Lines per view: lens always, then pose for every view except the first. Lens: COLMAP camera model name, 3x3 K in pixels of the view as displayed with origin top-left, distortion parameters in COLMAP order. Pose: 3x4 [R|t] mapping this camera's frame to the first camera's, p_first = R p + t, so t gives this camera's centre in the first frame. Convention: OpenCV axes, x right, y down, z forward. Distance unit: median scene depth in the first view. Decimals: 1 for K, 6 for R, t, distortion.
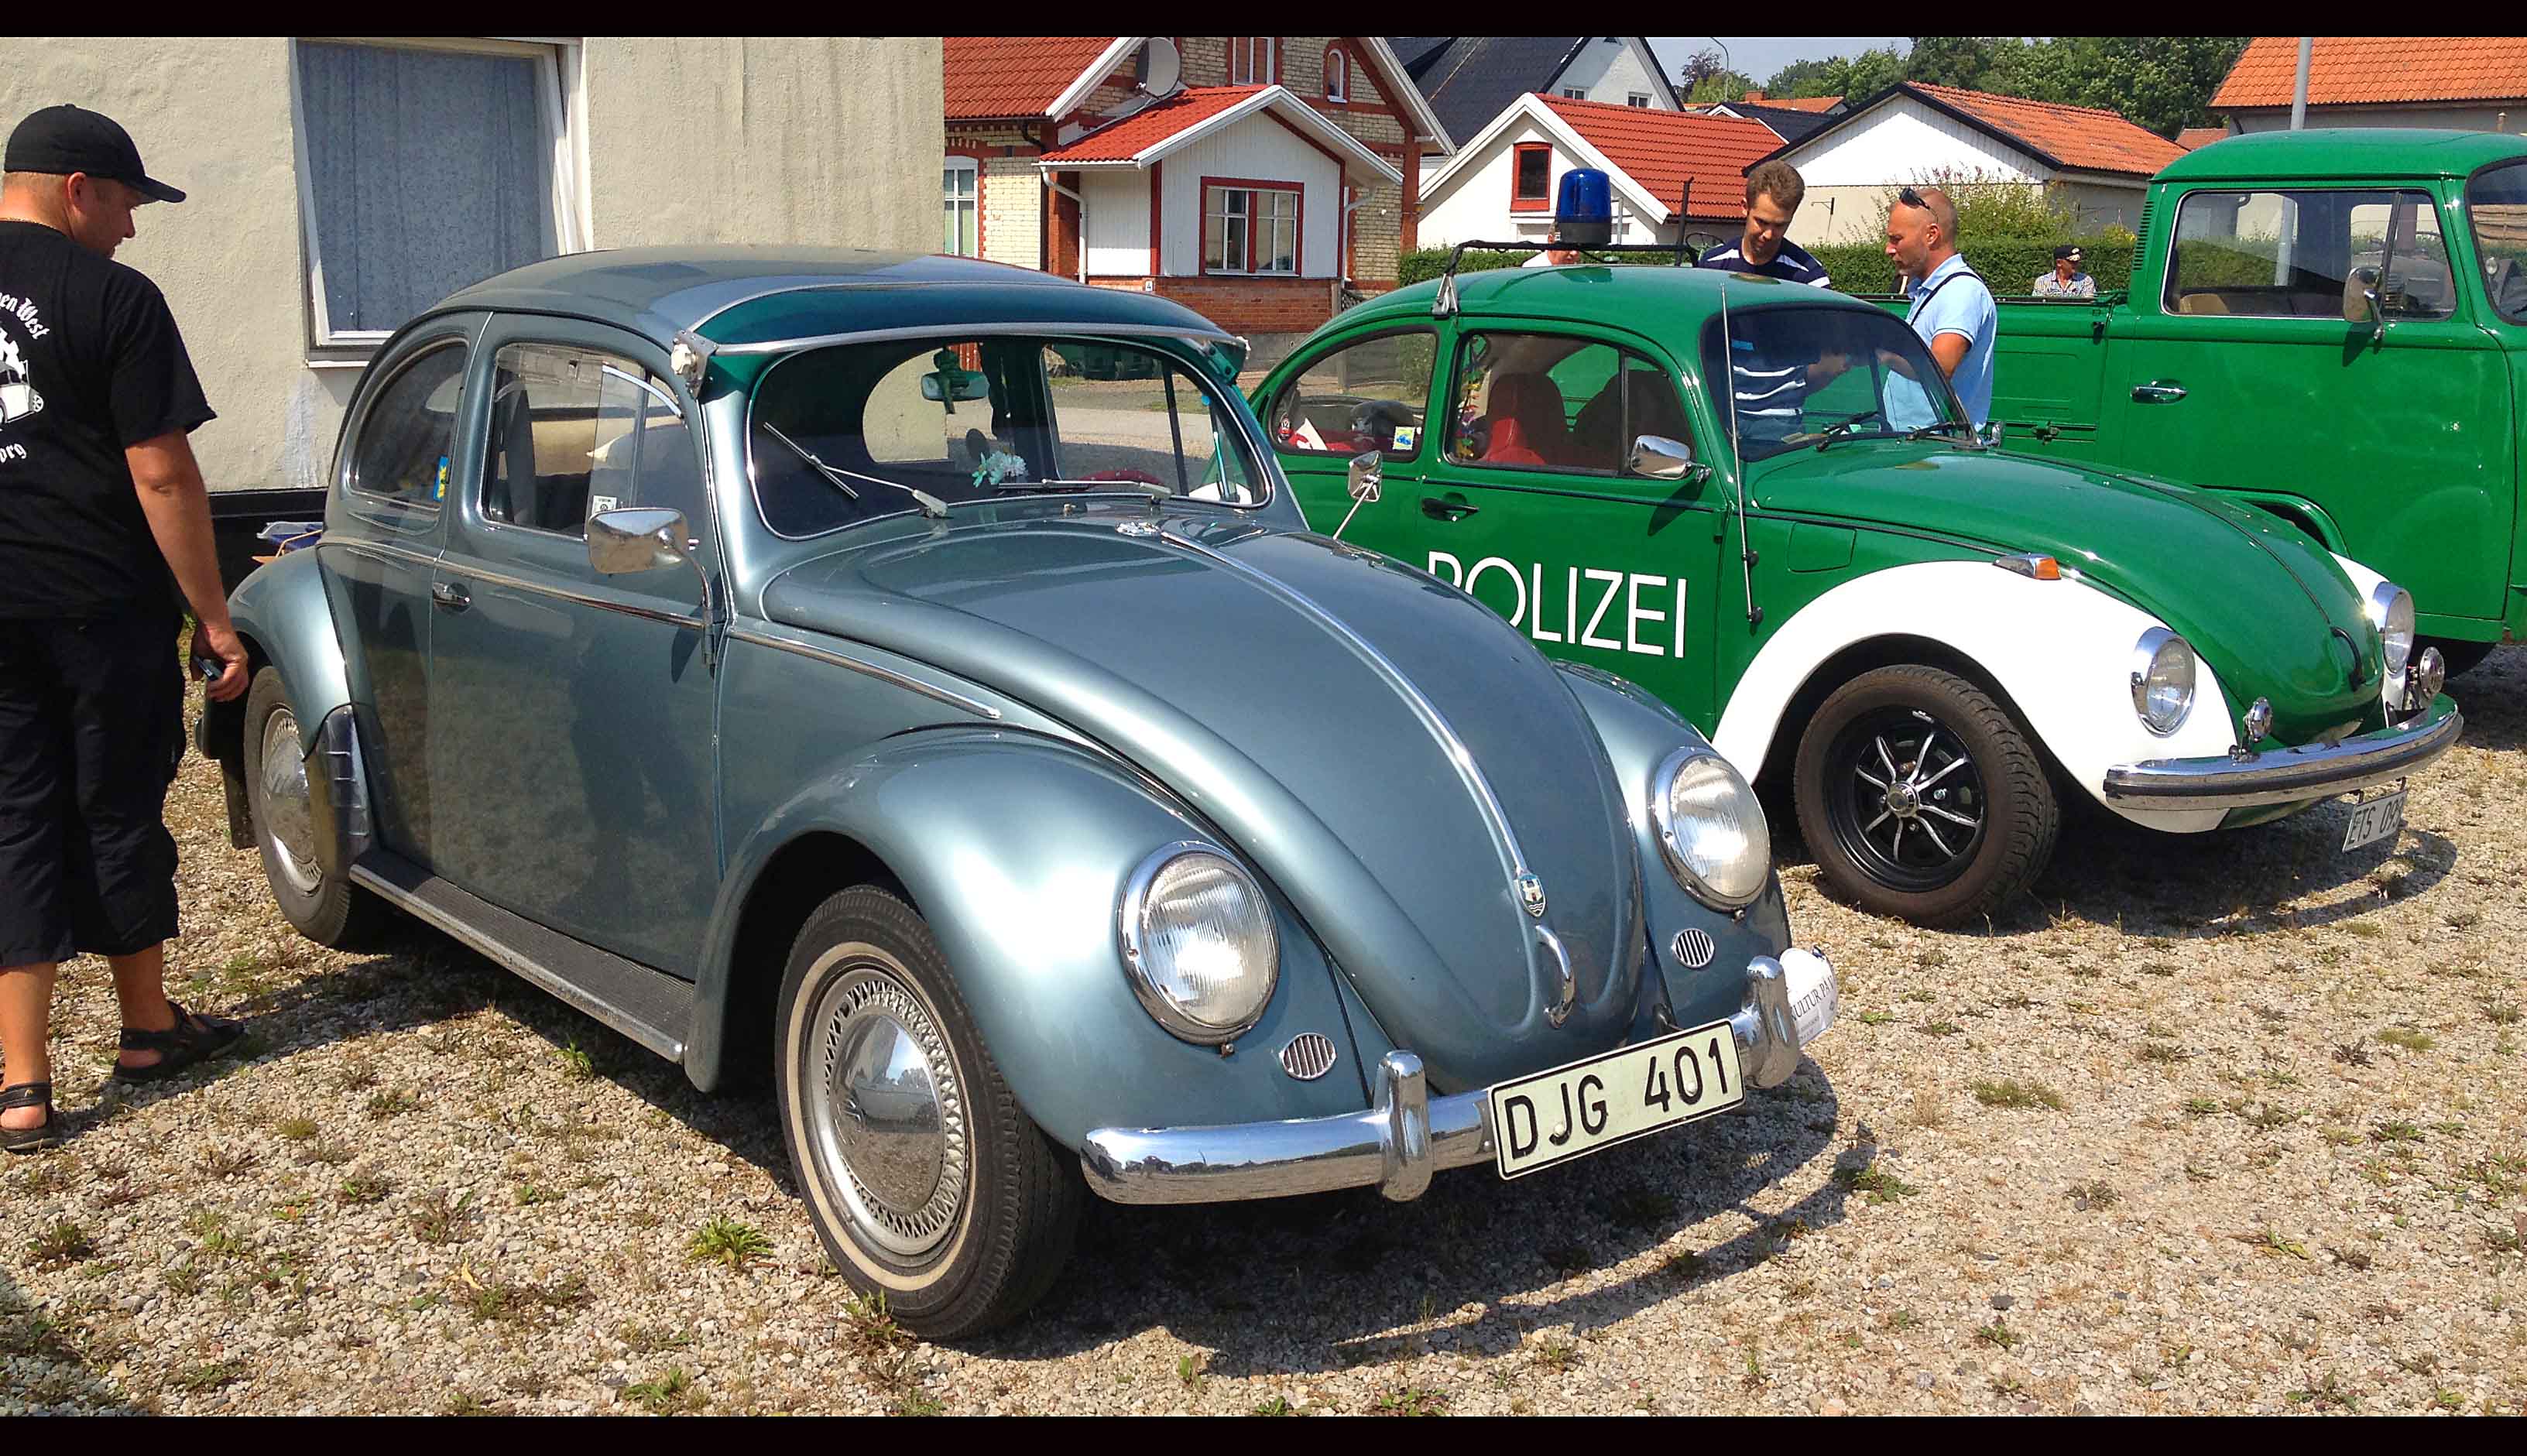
lens RADIAL K [[2469.6, 0, 1260.5], [0, 2469.6, 711.6], [0, 0, 1]] dist [0.018197, 0.000000]
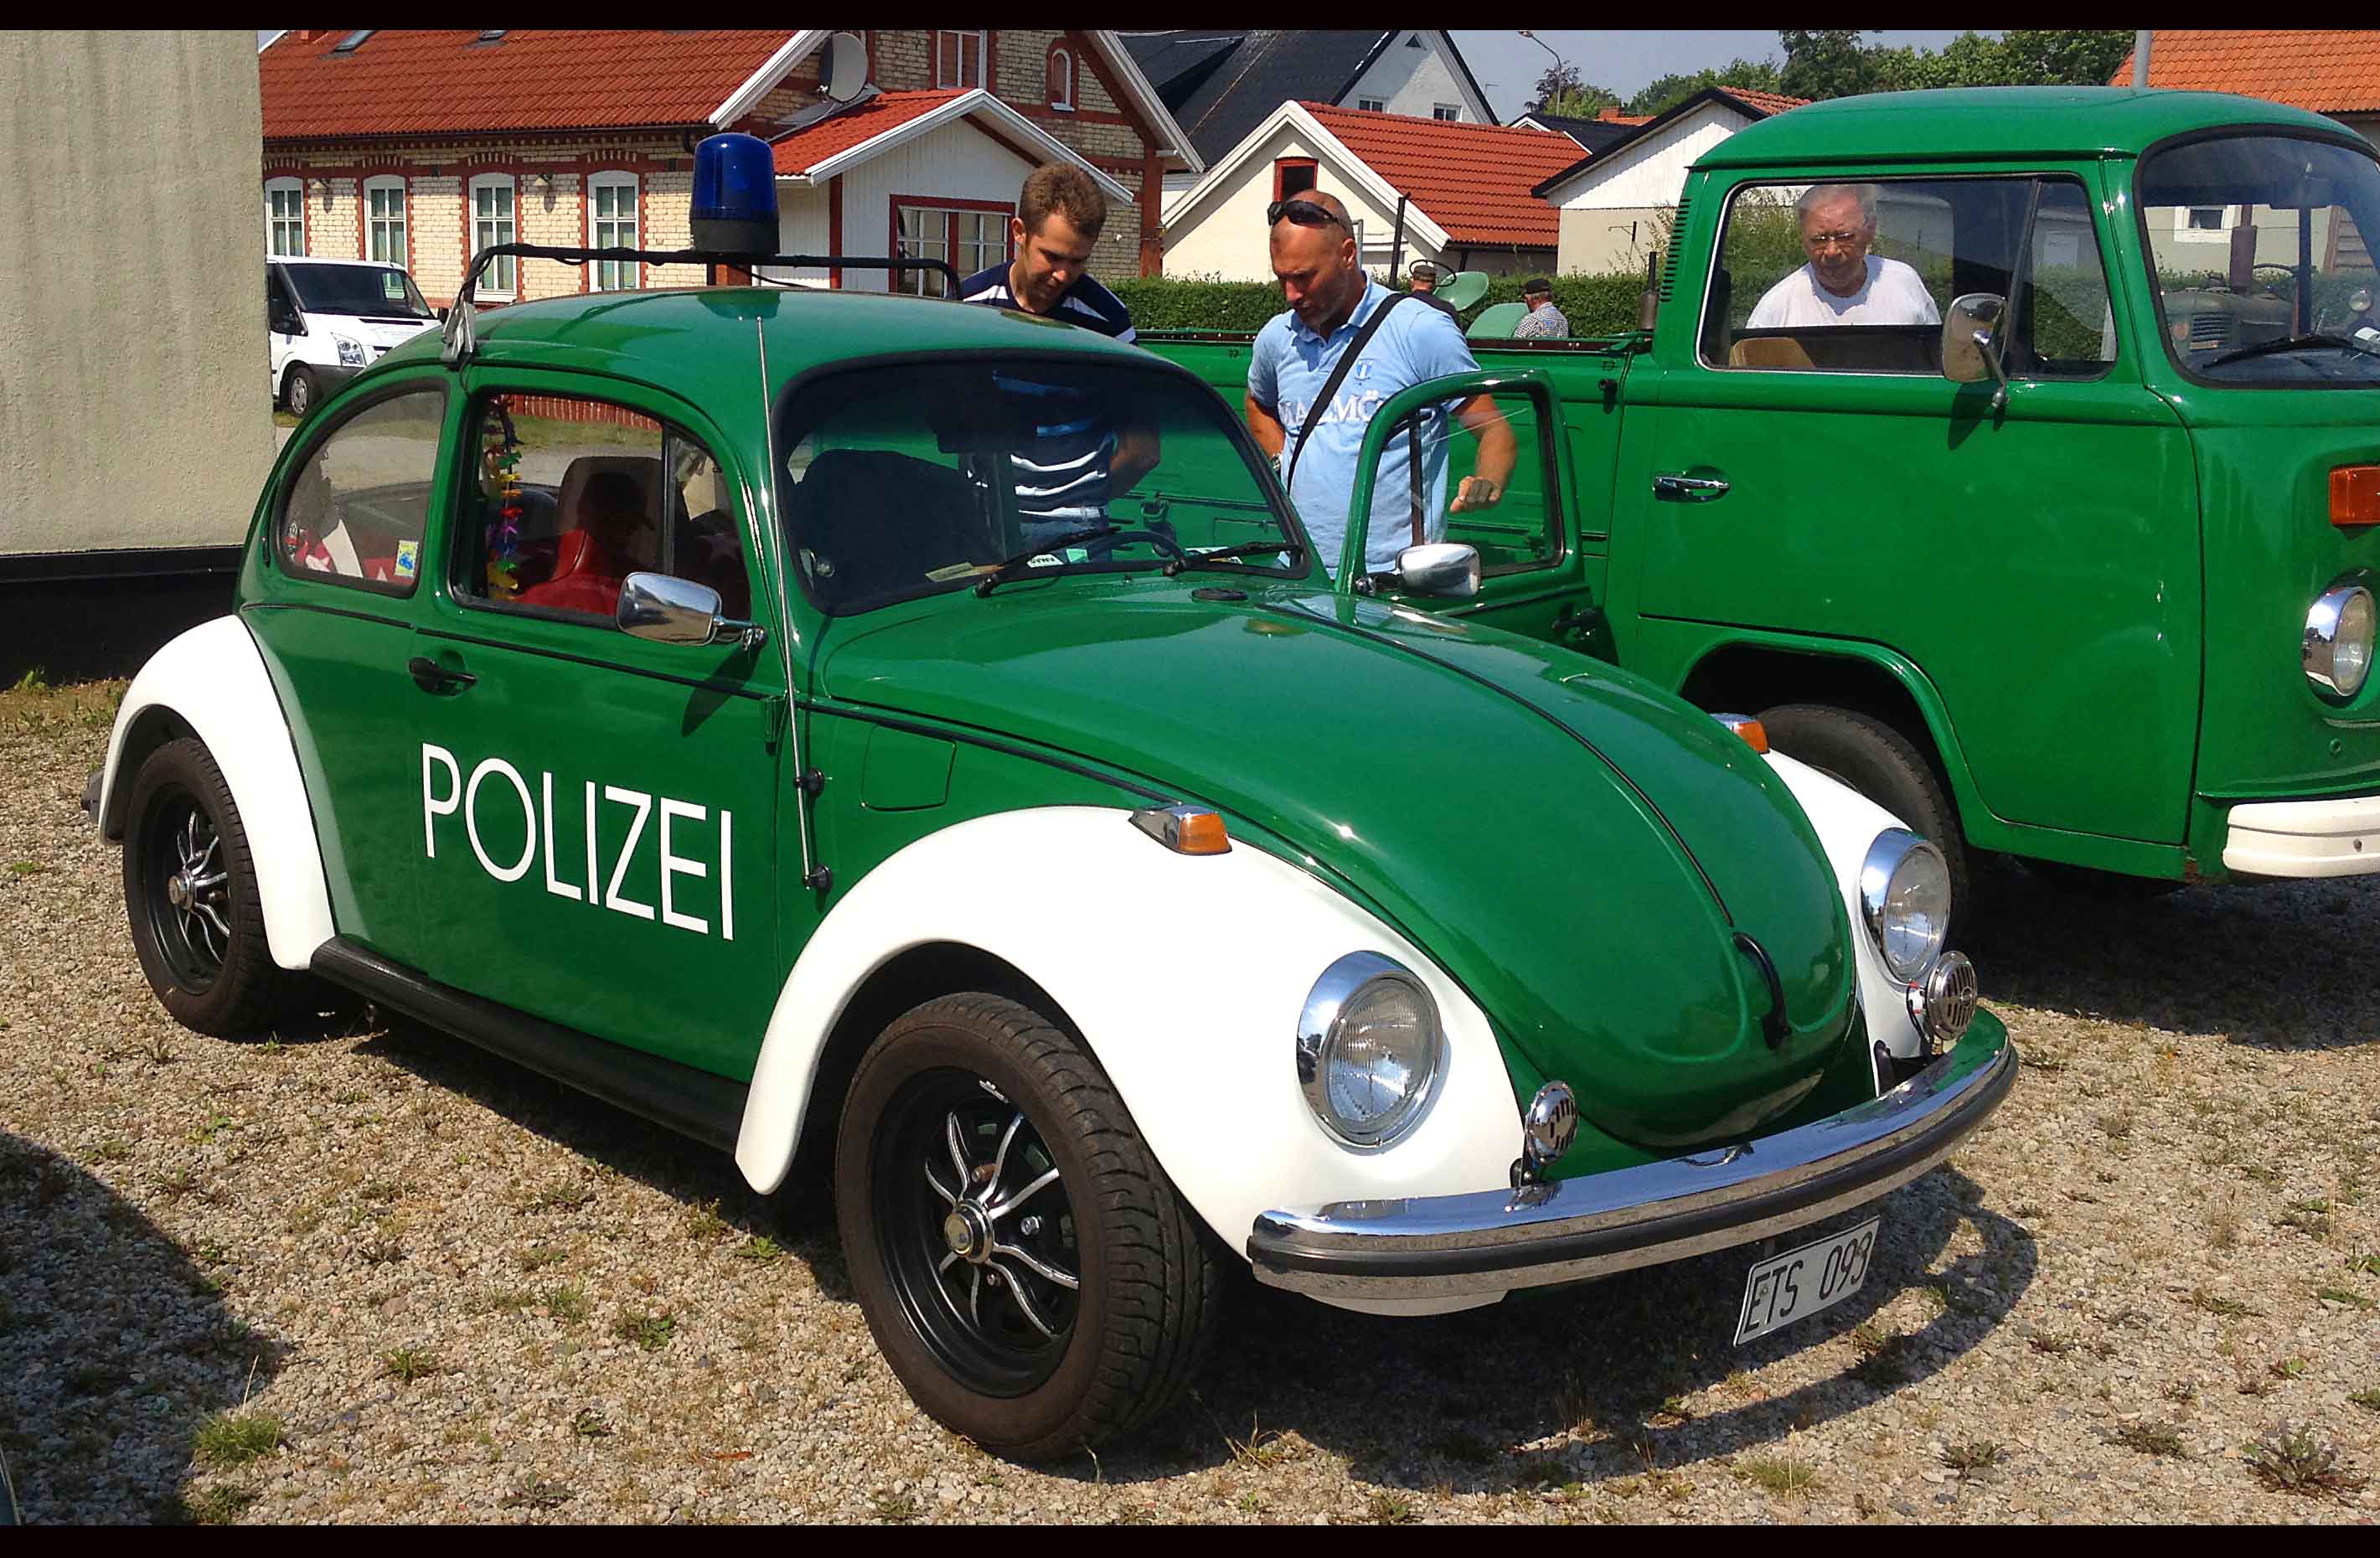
lens RADIAL K [[2435.0, 0, 1192.9], [0, 2435.0, 795.8], [0, 0, 1]] dist [0.029238, 0.000000]
pose [[0.999477, 0.009402, -0.030940, 0.247439], [-0.008777, 0.999756, 0.020285, -0.057499], [0.031123, -0.020003, 0.999315, 0.337463]]
